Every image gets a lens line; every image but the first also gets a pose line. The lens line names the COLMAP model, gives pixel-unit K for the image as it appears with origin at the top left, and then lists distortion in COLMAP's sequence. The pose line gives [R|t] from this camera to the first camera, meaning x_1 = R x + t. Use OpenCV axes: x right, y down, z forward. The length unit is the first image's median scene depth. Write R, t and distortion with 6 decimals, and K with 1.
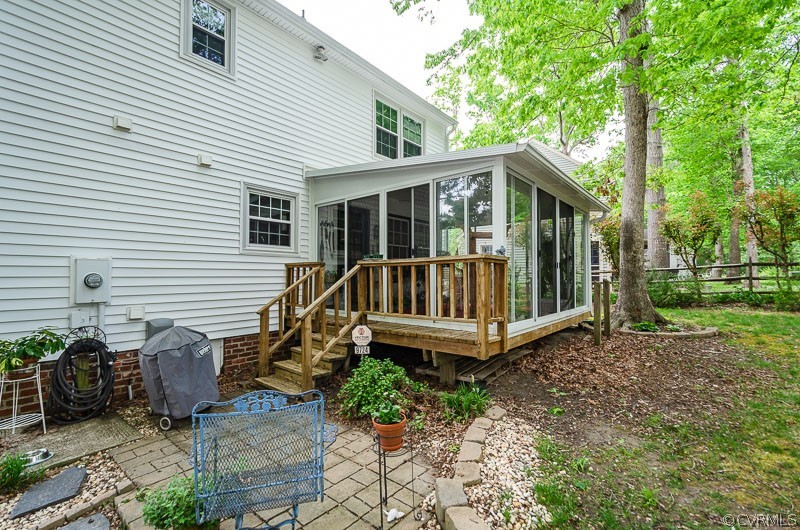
lens RADIAL K [[367.3, 0, 393.8], [0, 367.3, 267.9], [0, 0, 1]] dist [0.012024, -0.000577]
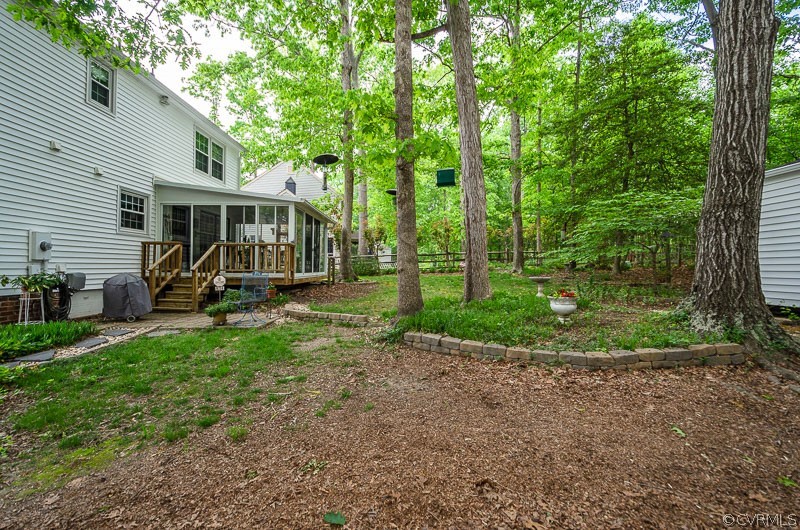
lens RADIAL K [[367.3, 0, 400.6], [0, 367.3, 267.4], [0, 0, 1]] dist [0.012024, -0.000577]
pose [[0.775607, 0.010186, 0.631134, -0.428211], [-0.027219, 0.999479, 0.017319, 0.038415], [-0.630629, -0.030612, 0.775480, -0.826735]]
